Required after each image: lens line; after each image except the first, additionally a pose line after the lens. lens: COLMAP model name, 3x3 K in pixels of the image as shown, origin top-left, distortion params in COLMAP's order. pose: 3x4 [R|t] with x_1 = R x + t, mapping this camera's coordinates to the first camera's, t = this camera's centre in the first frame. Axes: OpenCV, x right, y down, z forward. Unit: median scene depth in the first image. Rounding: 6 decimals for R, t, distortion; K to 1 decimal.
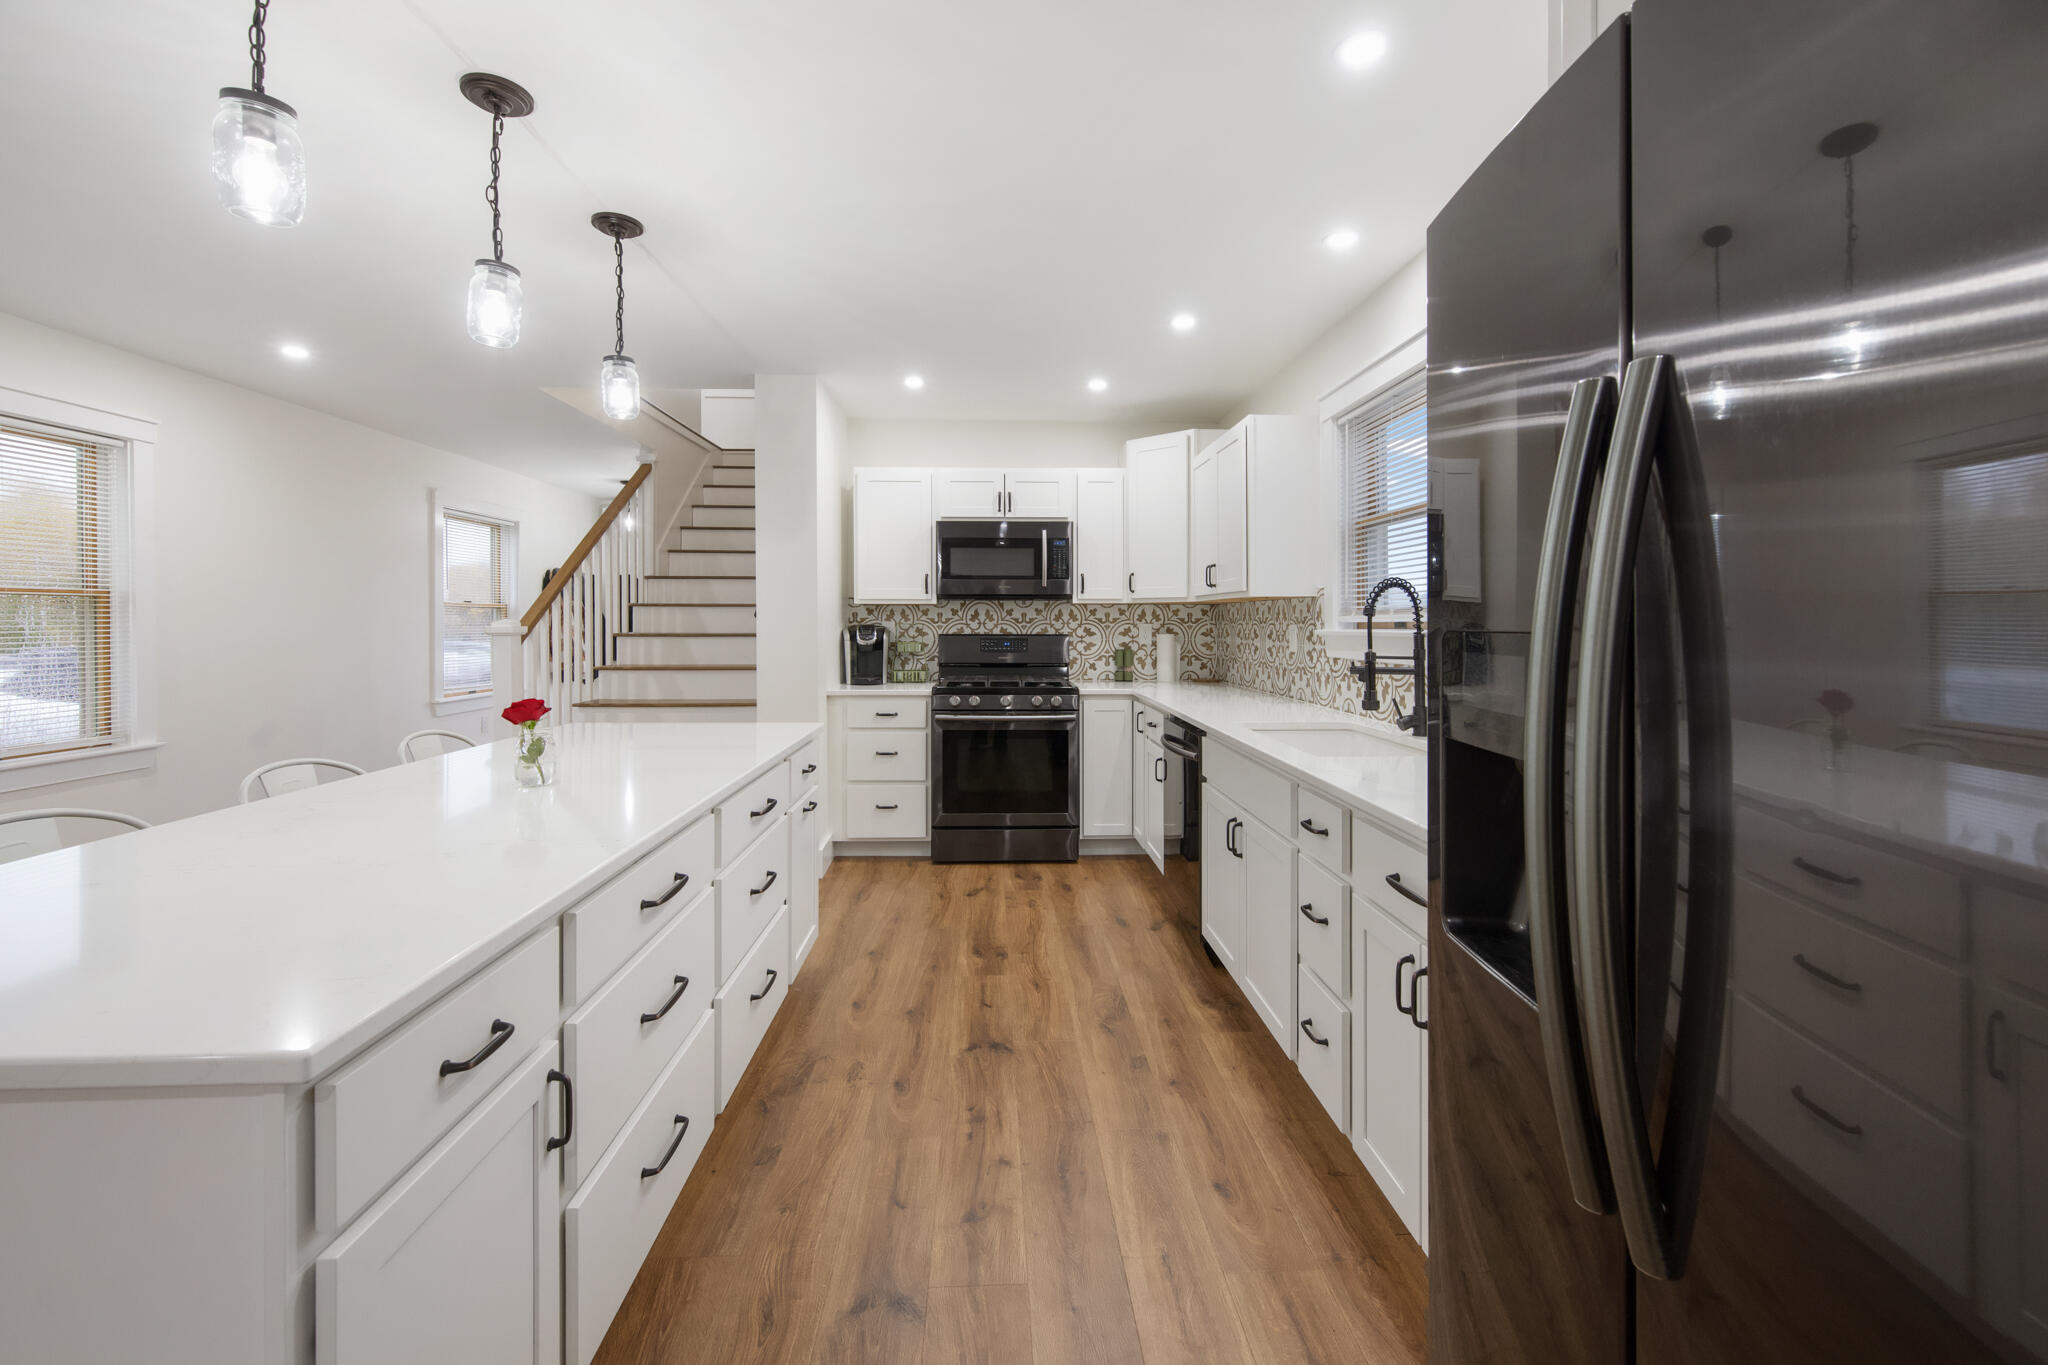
lens RADIAL K [[828.5, 0, 1019.3], [0, 828.5, 638.8], [0, 0, 1]] dist [-0.001709, -0.000322]
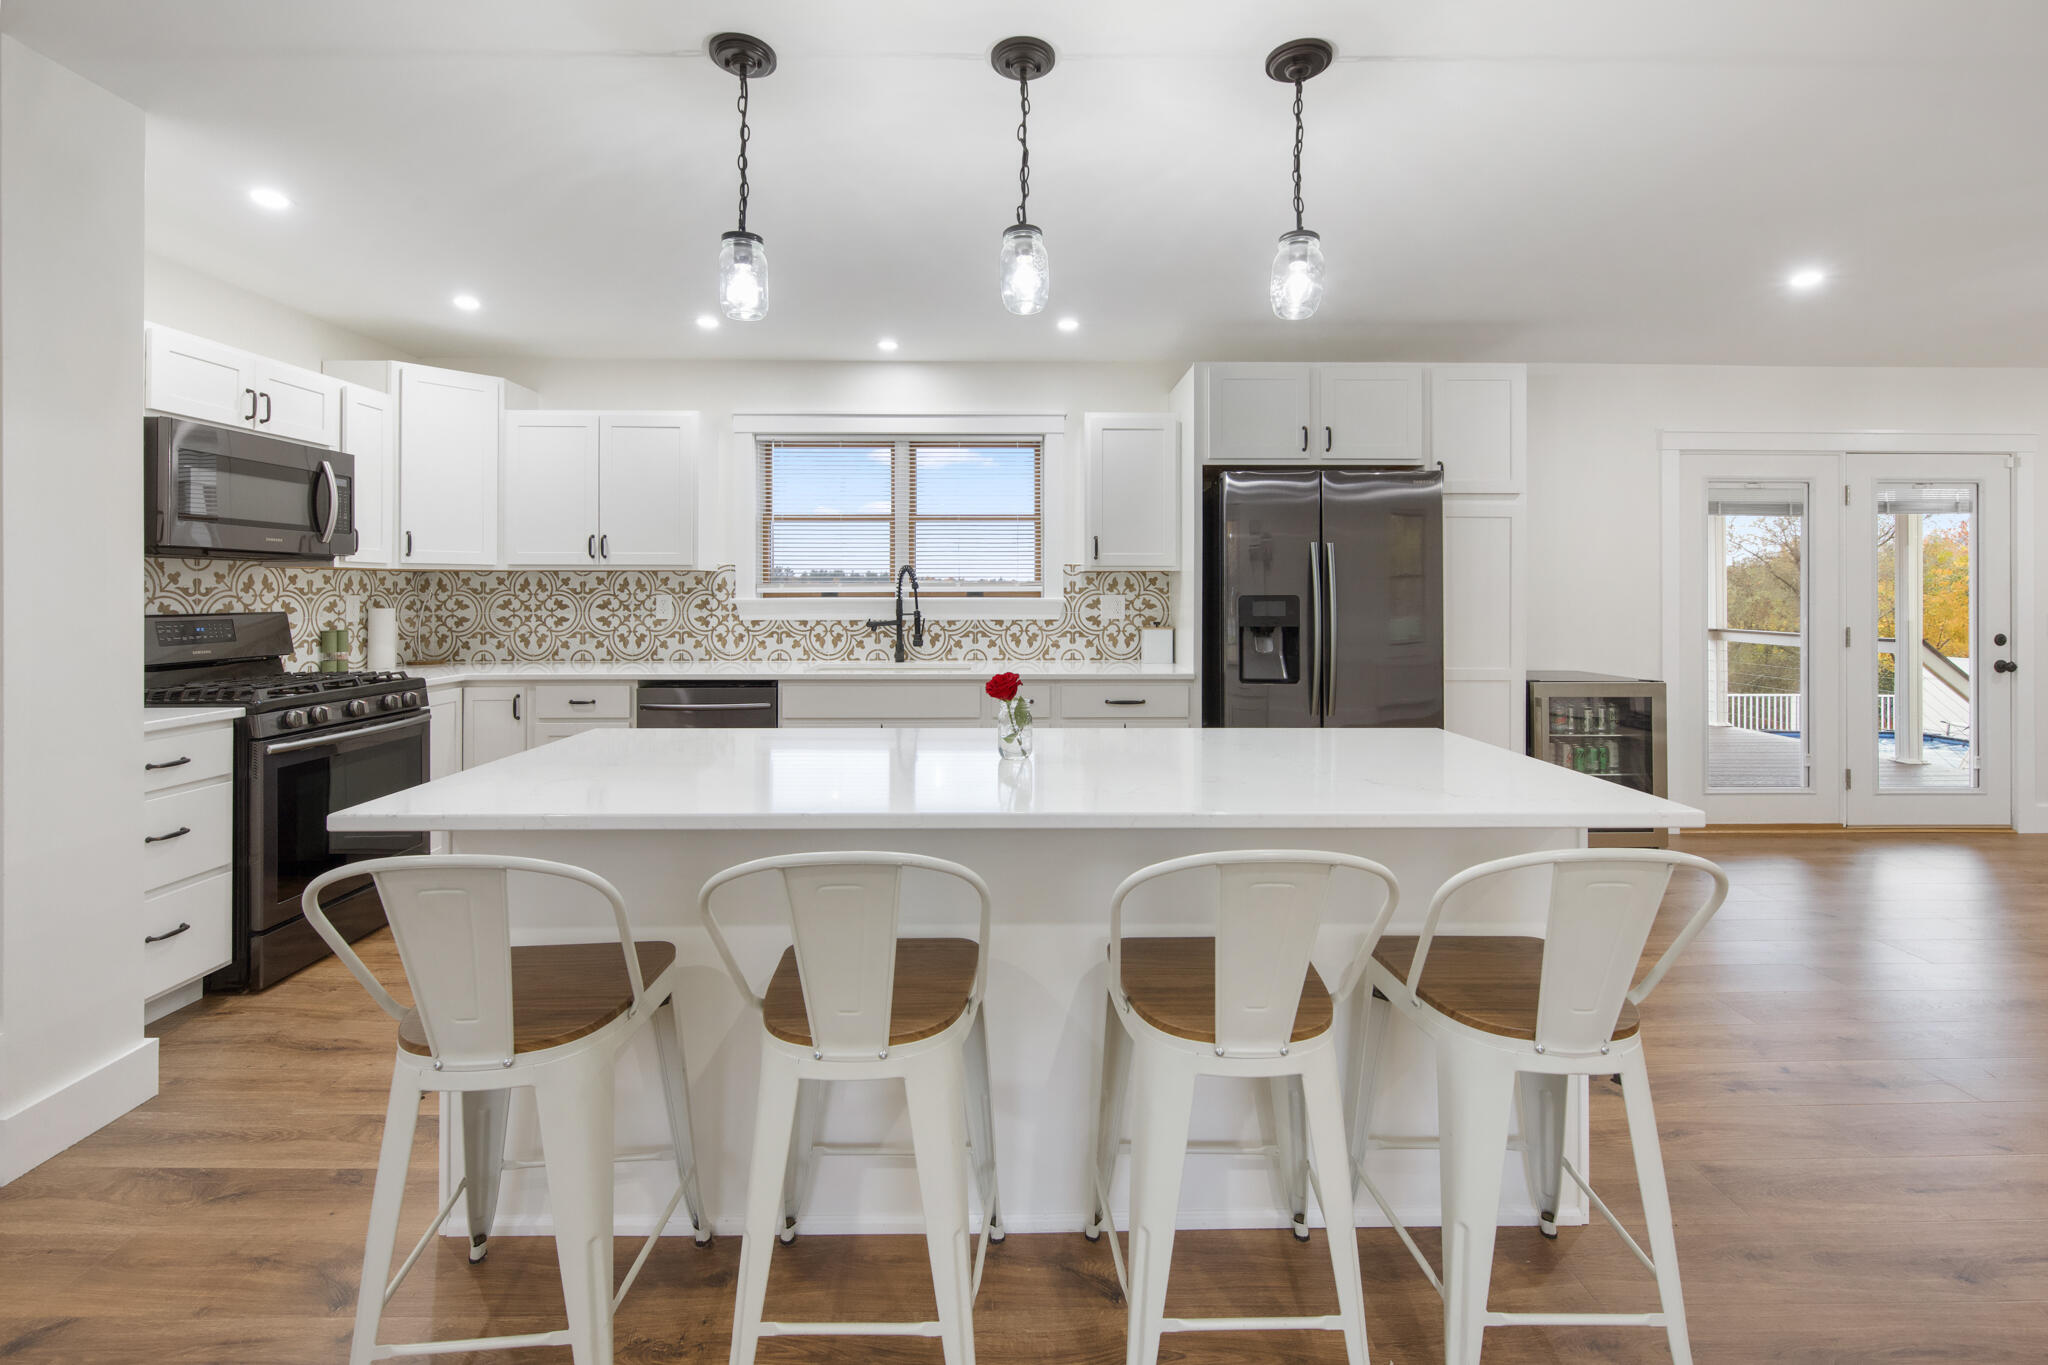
lens RADIAL K [[834.9, 0, 1019.9], [0, 834.9, 598.0], [0, 0, 1]] dist [-0.014268, -0.000059]
pose [[0.031444, -0.008616, 0.999468, -0.643029], [0.021059, 0.999747, 0.007956, -0.009651], [-0.999284, 0.020797, 0.031617, 0.395926]]
